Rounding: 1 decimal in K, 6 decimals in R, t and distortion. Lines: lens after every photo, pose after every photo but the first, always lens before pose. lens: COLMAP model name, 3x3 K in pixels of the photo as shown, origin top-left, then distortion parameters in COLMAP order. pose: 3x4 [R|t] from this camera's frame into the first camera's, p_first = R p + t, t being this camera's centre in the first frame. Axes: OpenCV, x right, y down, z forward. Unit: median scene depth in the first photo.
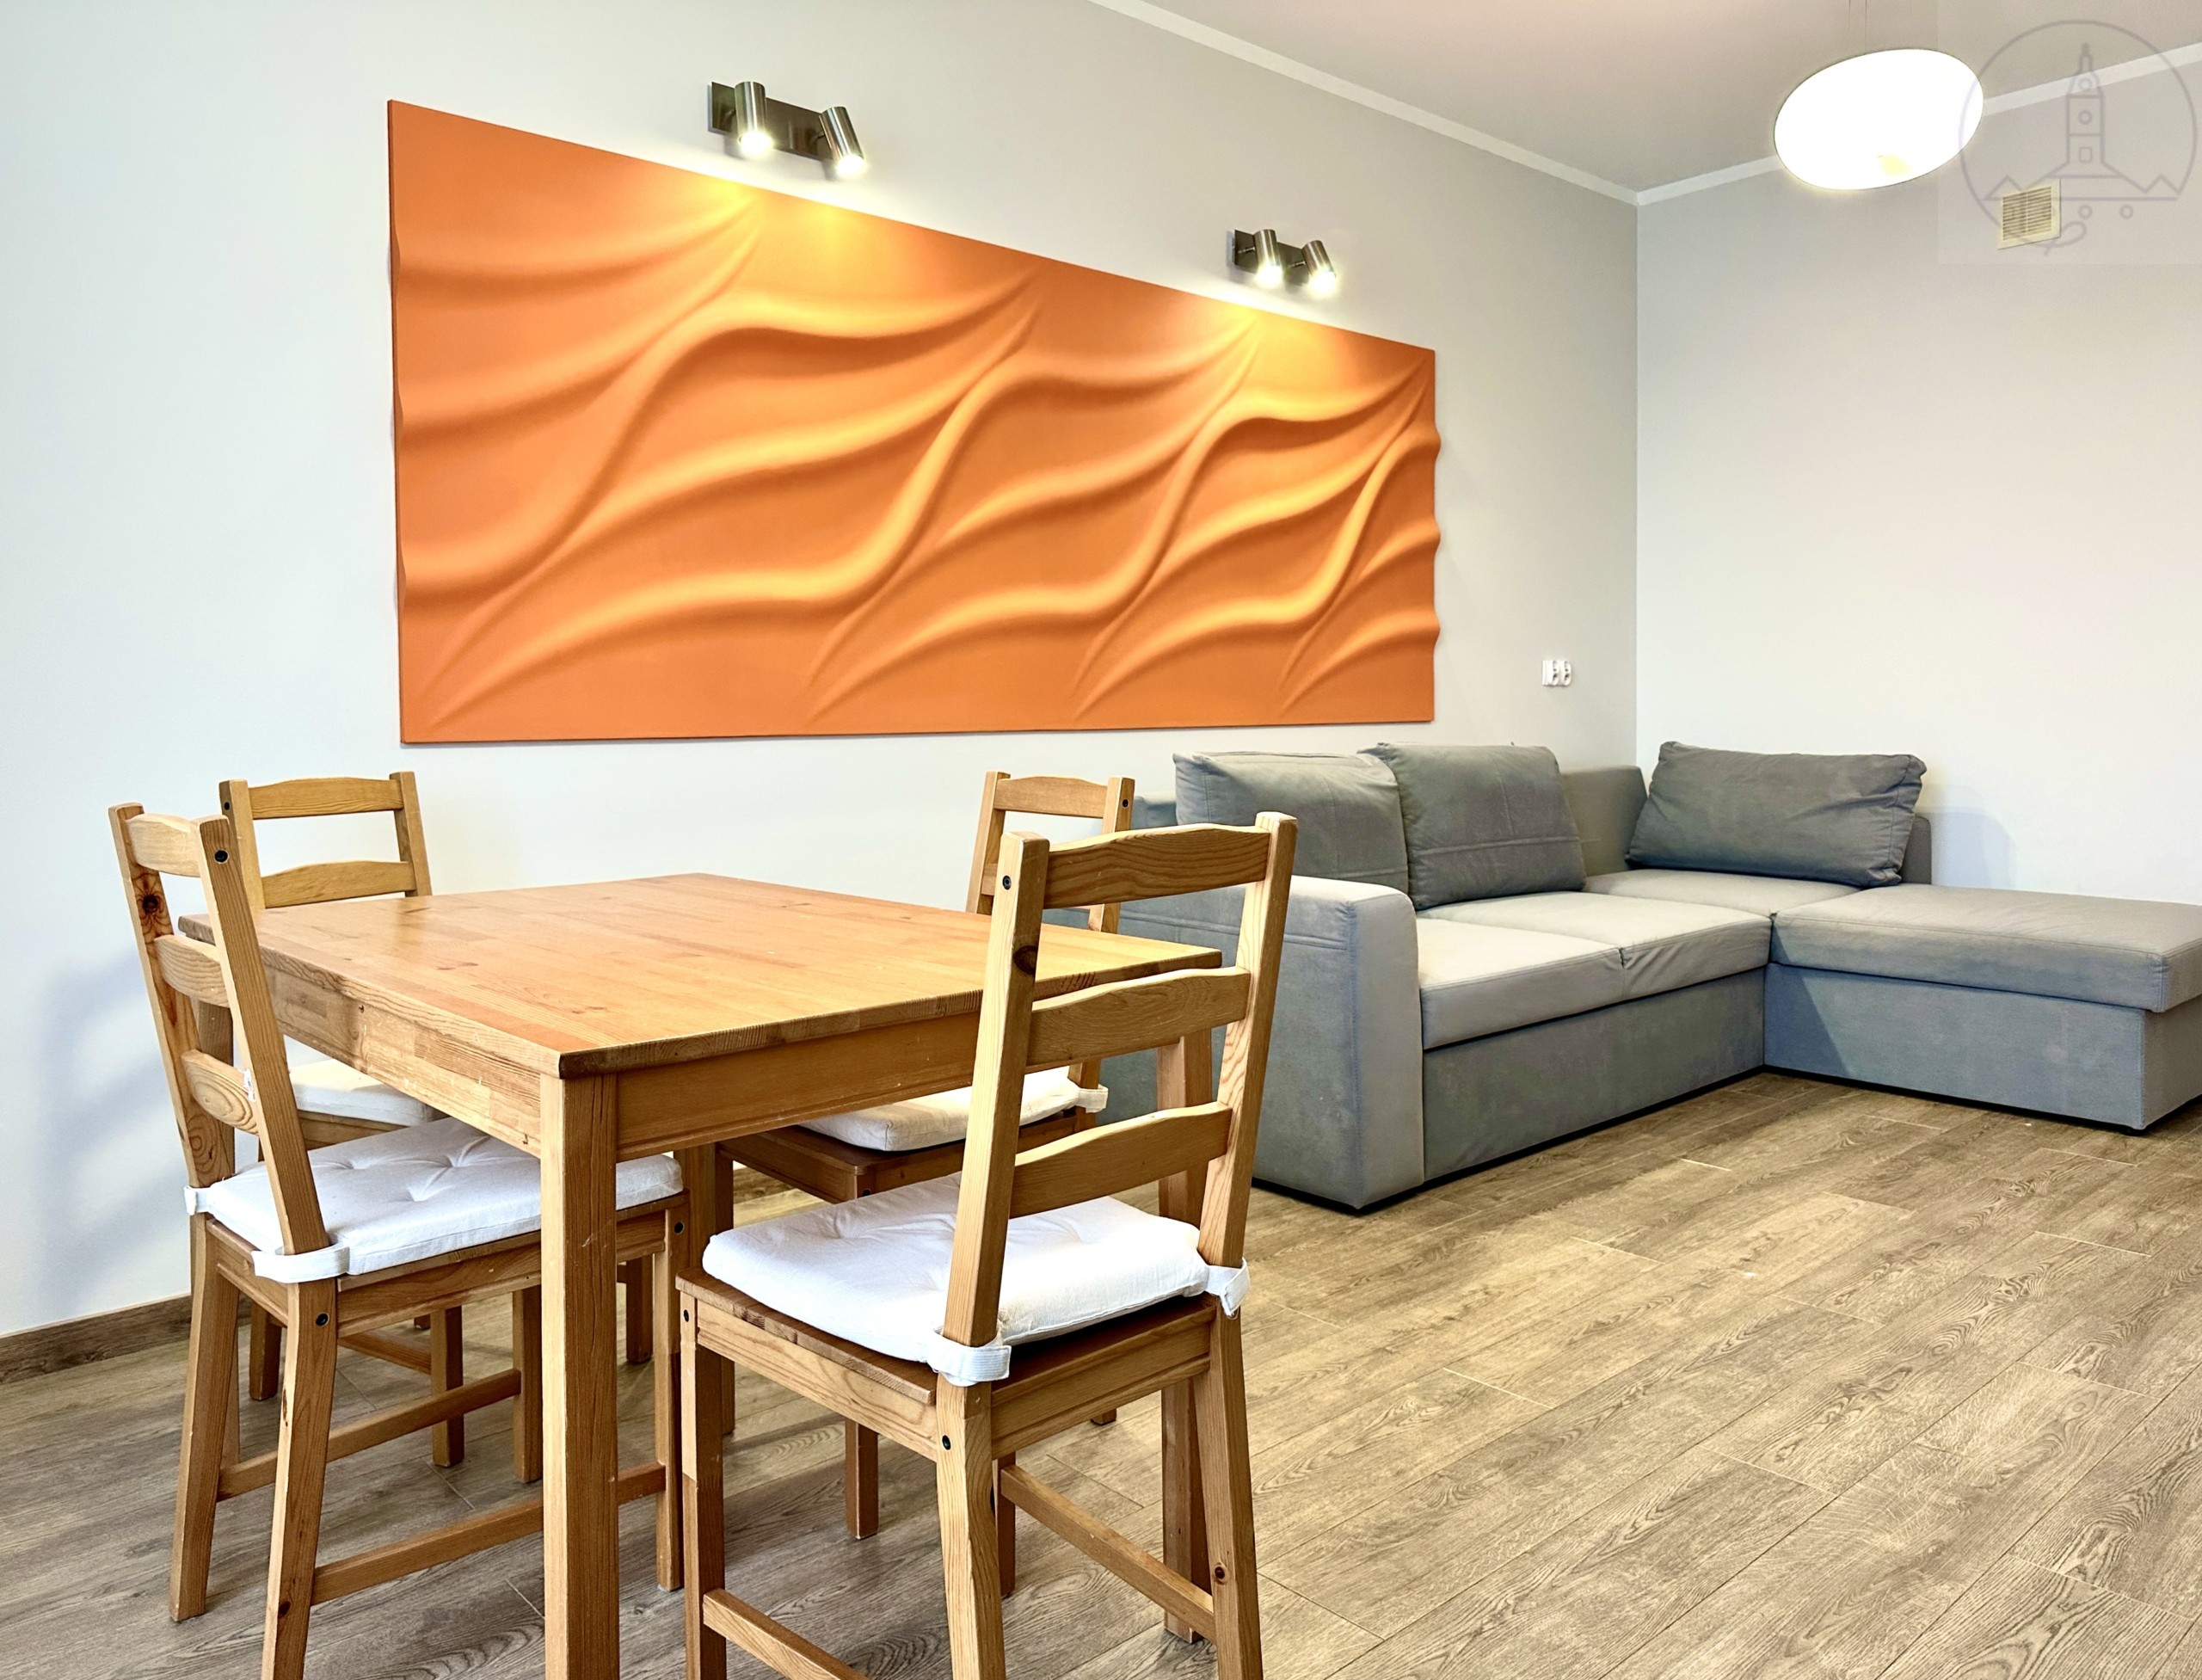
lens RADIAL K [[1598.5, 0, 1096.6], [0, 1598.5, 731.6], [0, 0, 1]] dist [0.005441, -0.002493]
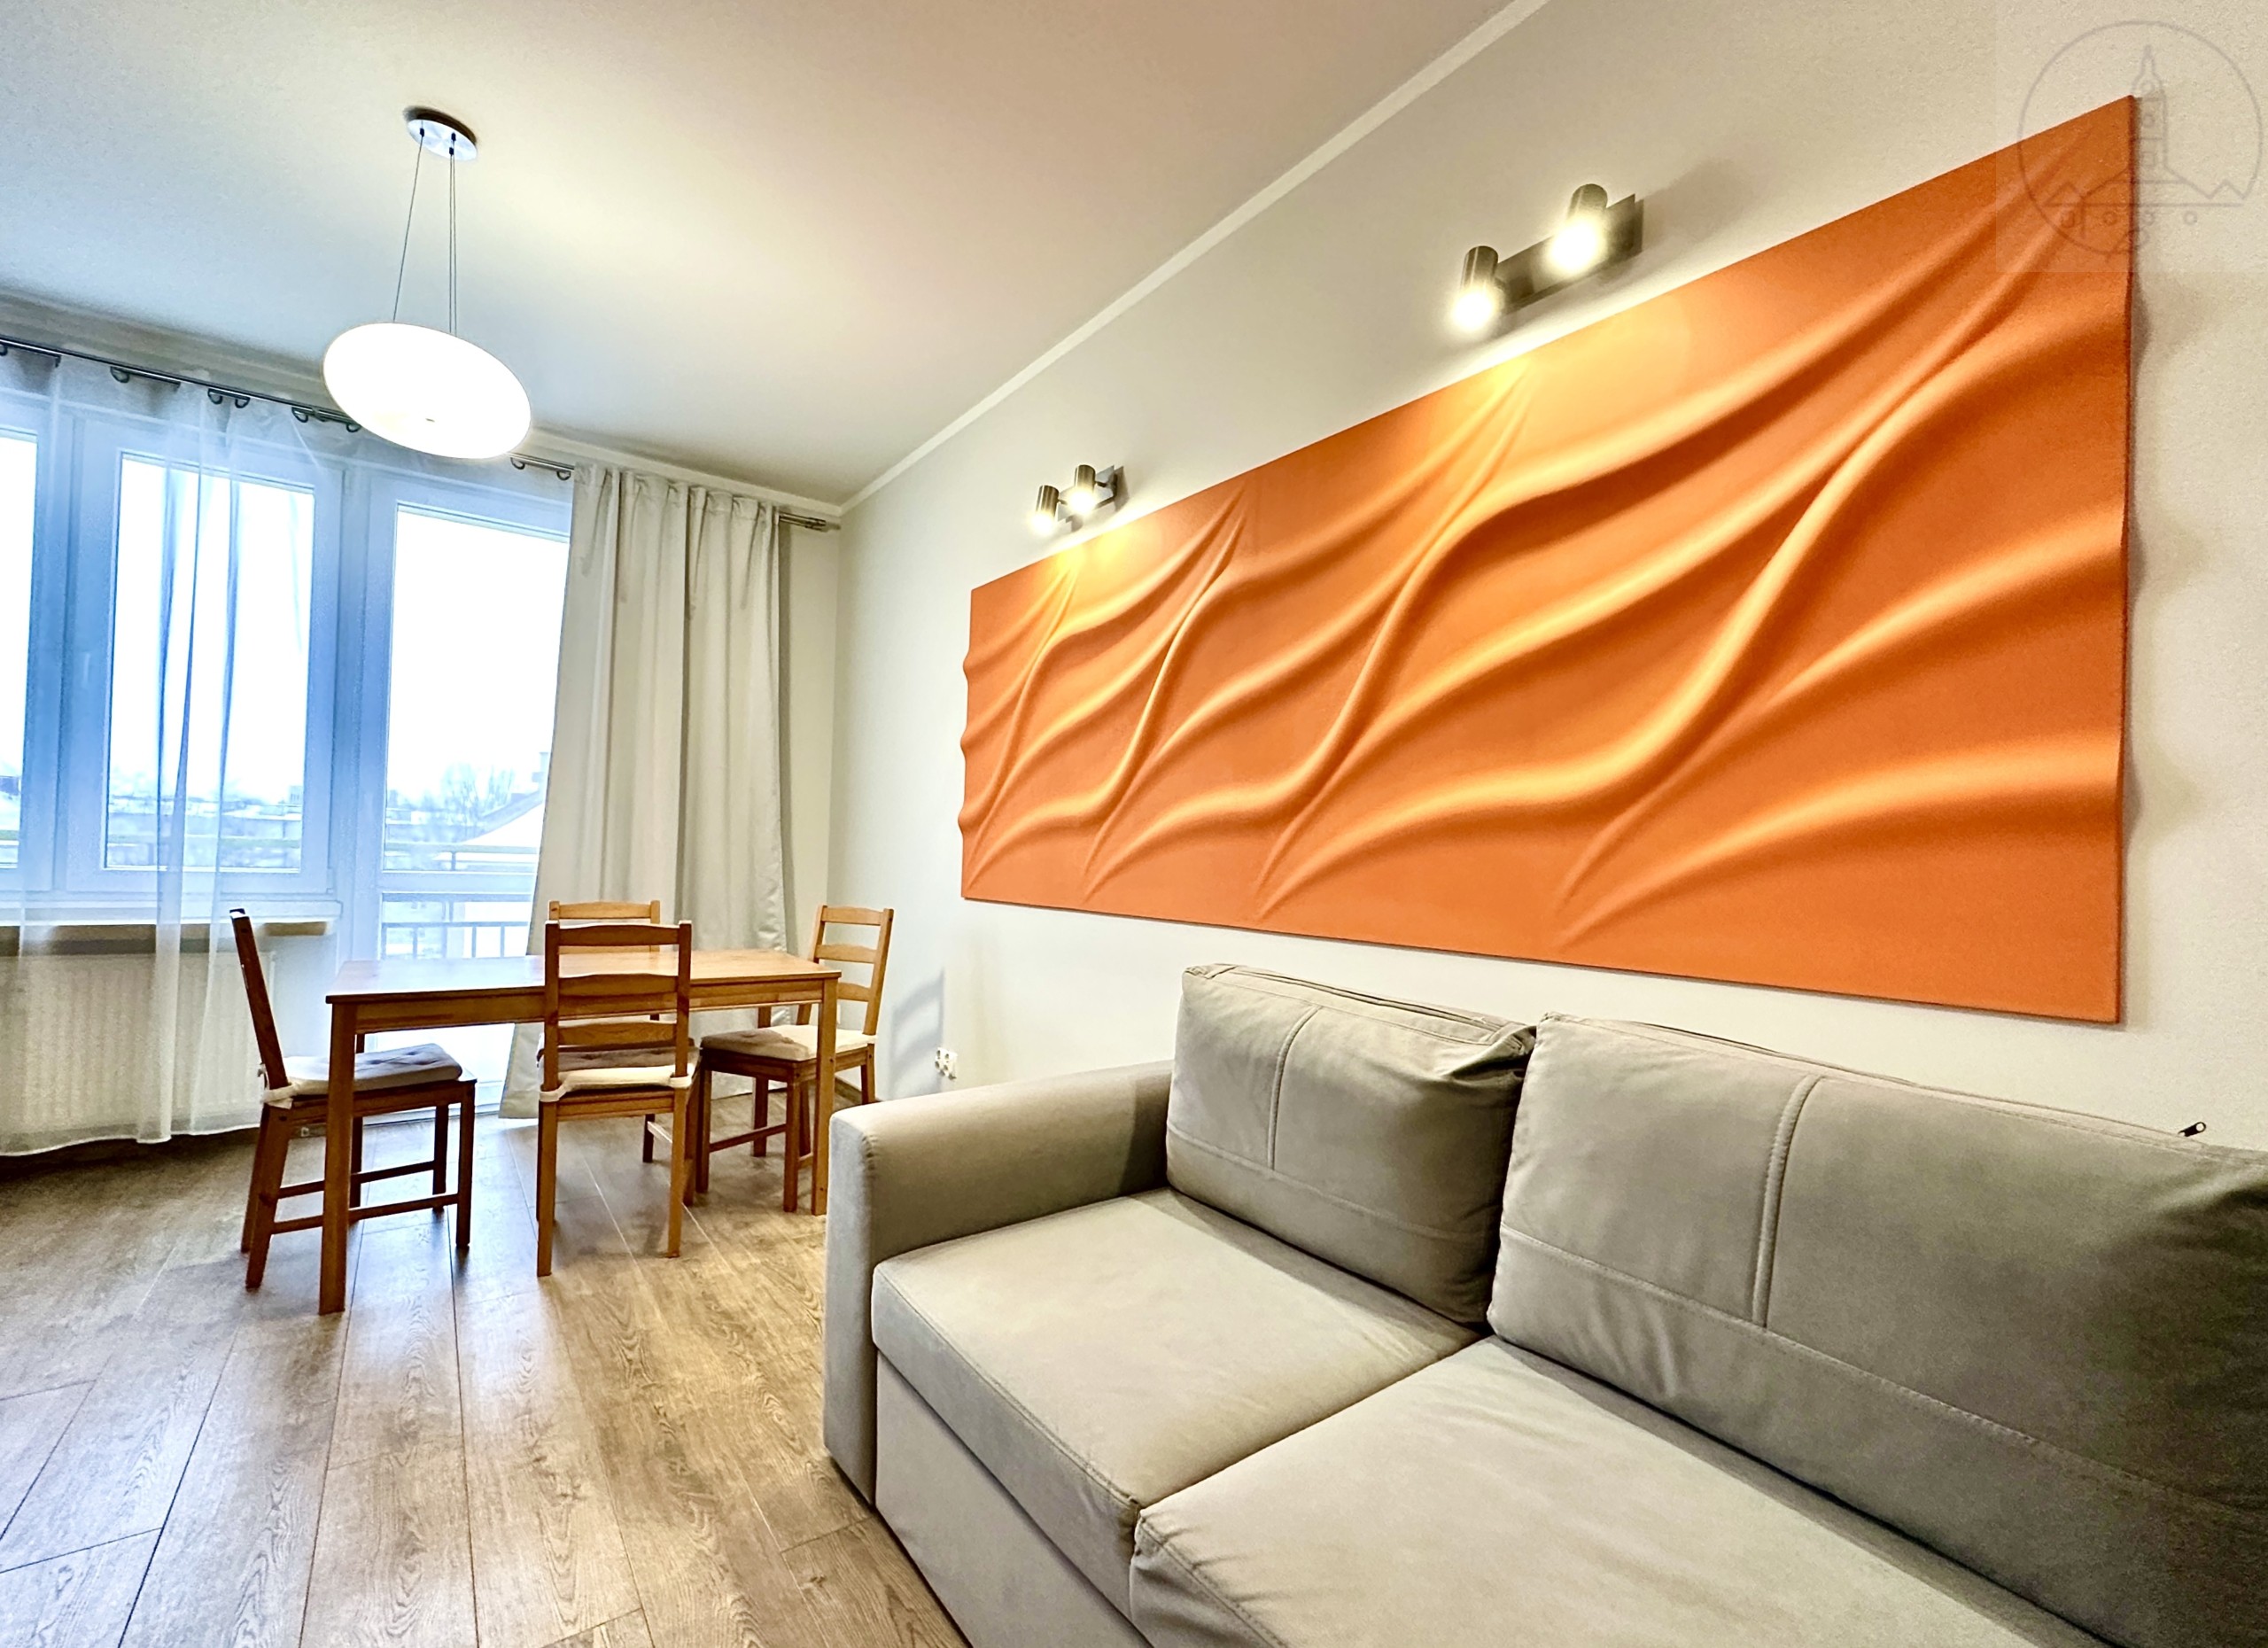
lens RADIAL K [[972.3, 0, 1177.1], [0, 972.3, 848.9], [0, 0, 1]] dist [-0.002400, -0.000023]
pose [[-0.061070, -0.004691, -0.998122, 0.582145], [-0.044365, 0.999013, -0.001981, -0.048064], [0.997147, 0.044160, -0.061218, 0.986219]]
